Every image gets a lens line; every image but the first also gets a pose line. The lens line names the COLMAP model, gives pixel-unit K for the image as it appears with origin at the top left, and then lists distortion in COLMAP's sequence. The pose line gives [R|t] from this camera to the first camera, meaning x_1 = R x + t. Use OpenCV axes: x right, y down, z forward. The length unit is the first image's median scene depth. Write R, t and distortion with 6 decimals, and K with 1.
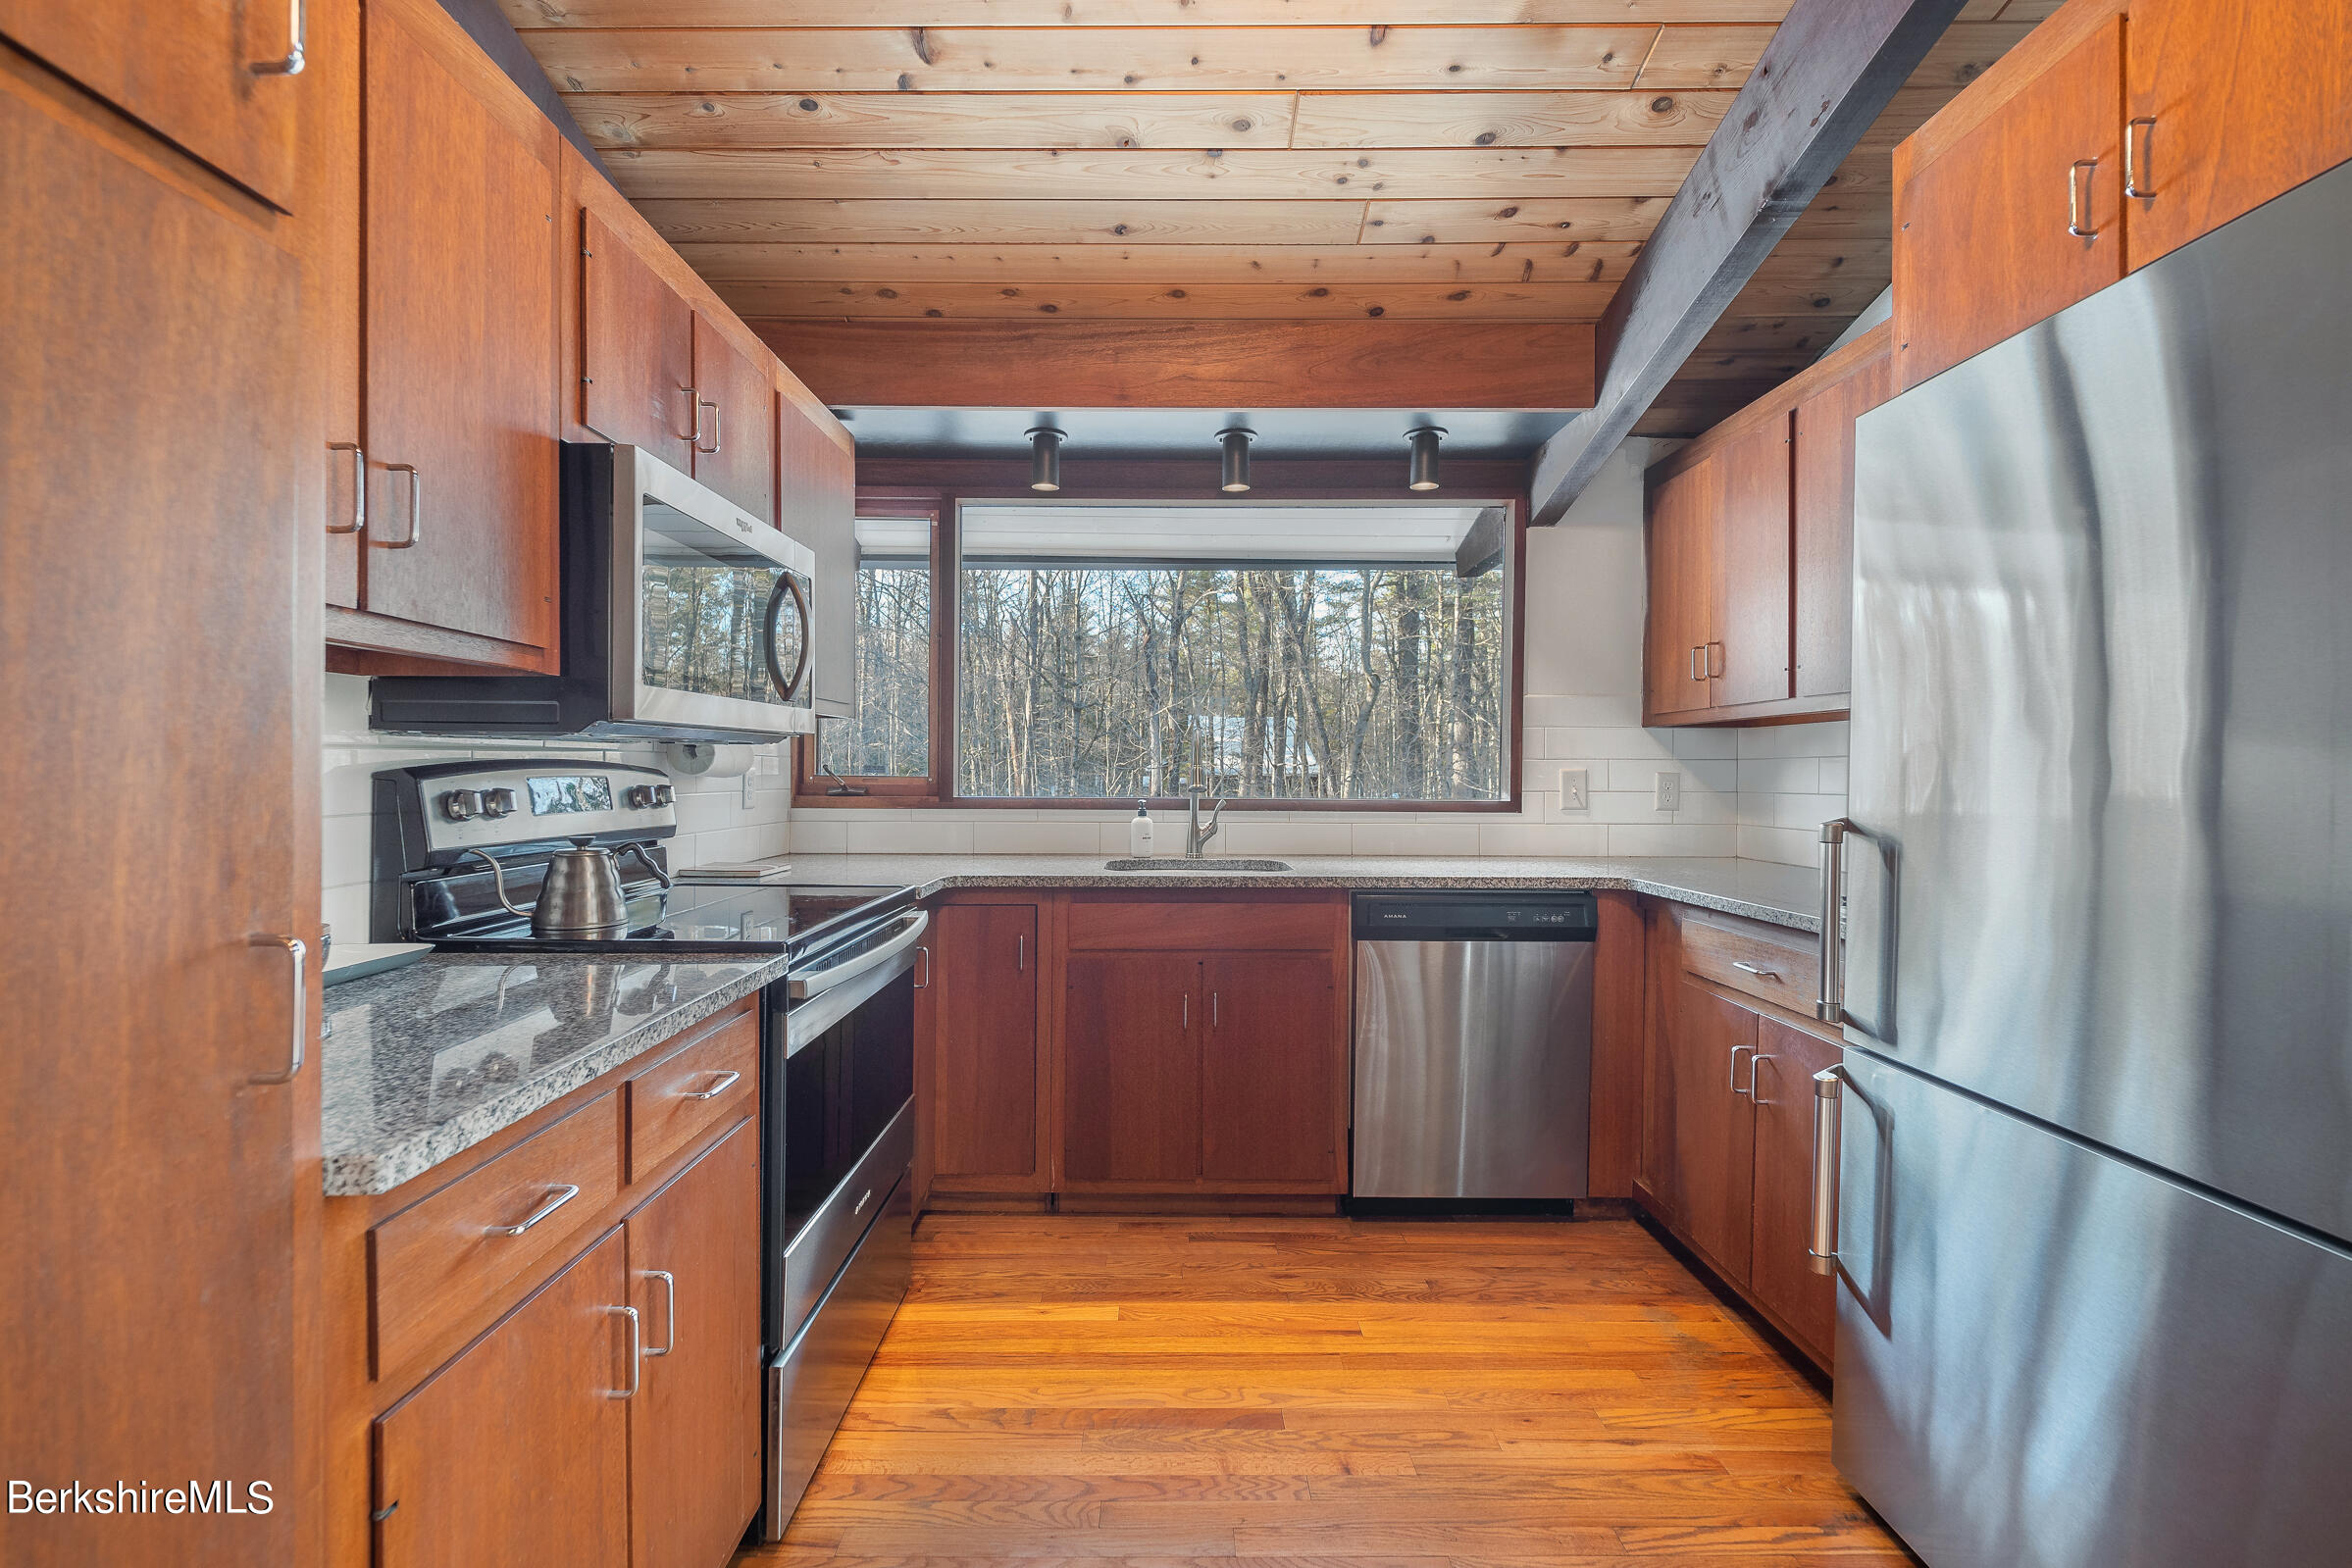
lens RADIAL K [[989.7, 0, 1173.7], [0, 989.7, 771.1], [0, 0, 1]] dist [-0.002166, 0.000311]
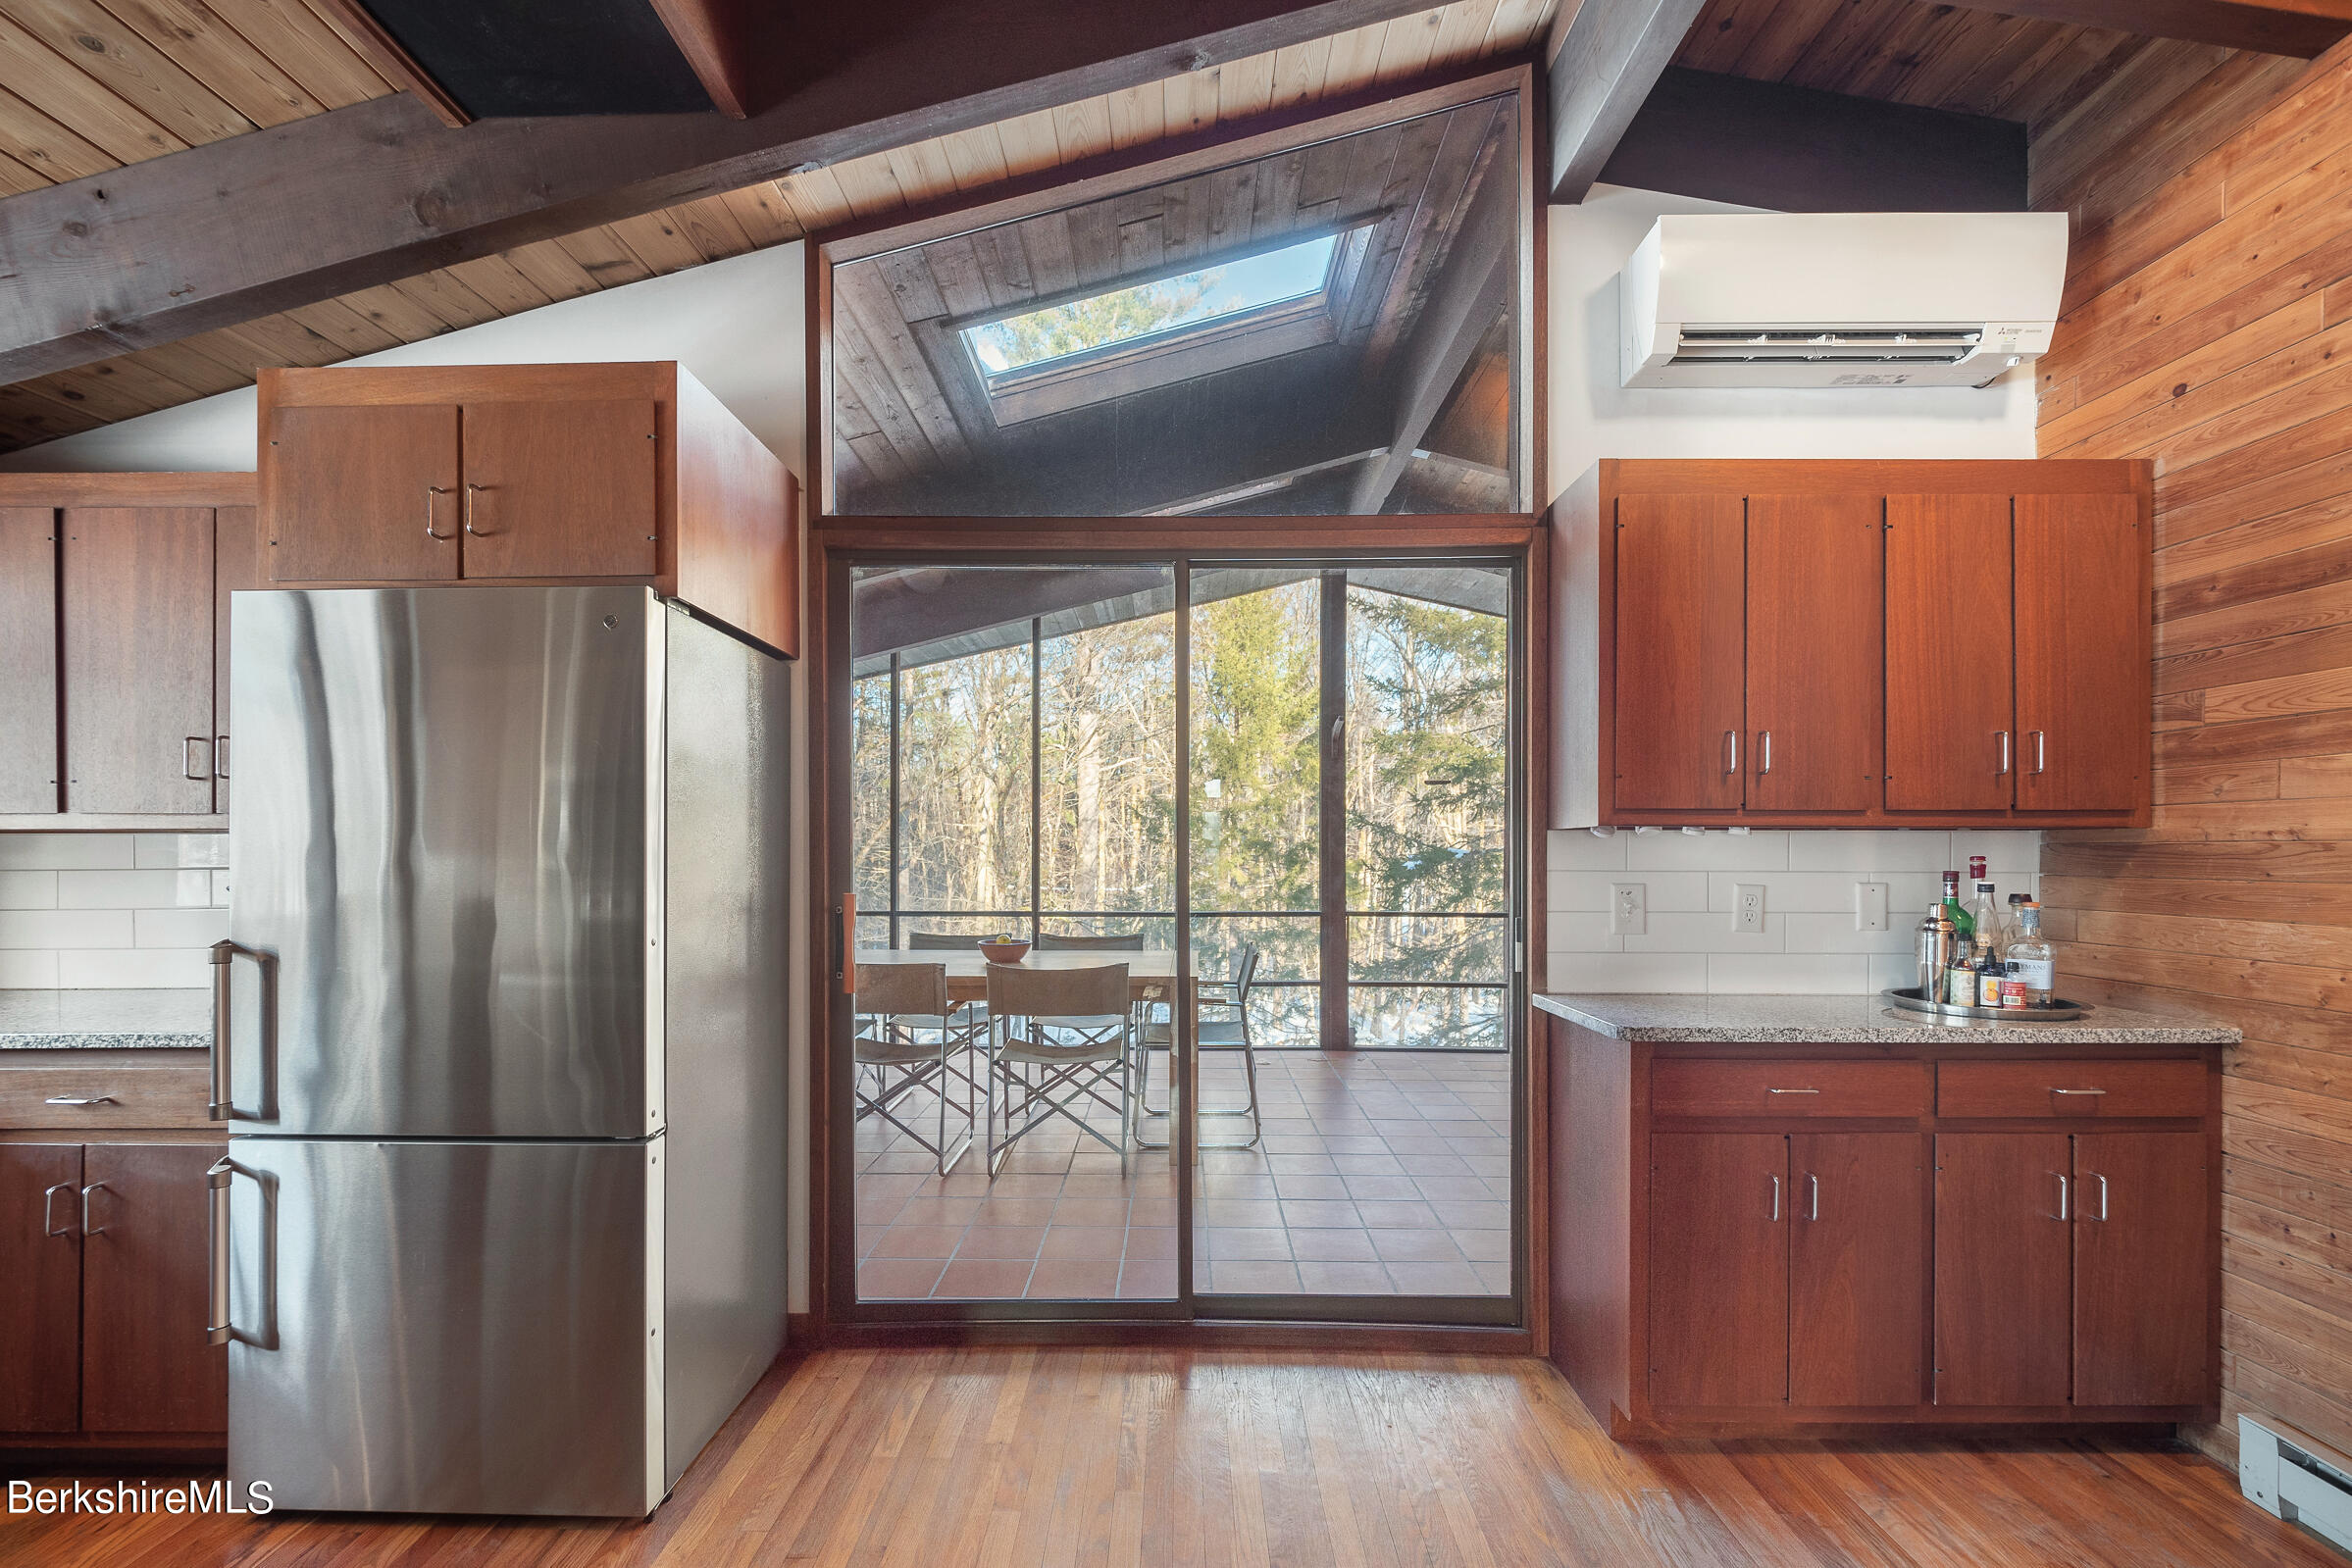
lens RADIAL K [[989.7, 0, 1163.9], [0, 989.7, 847.5], [0, 0, 1]] dist [-0.002166, 0.000311]
pose [[0.007480, -0.000280, 0.999972, -0.392854], [0.001048, 0.999999, 0.000272, -0.050393], [-0.999971, 0.001046, 0.007480, -0.079503]]
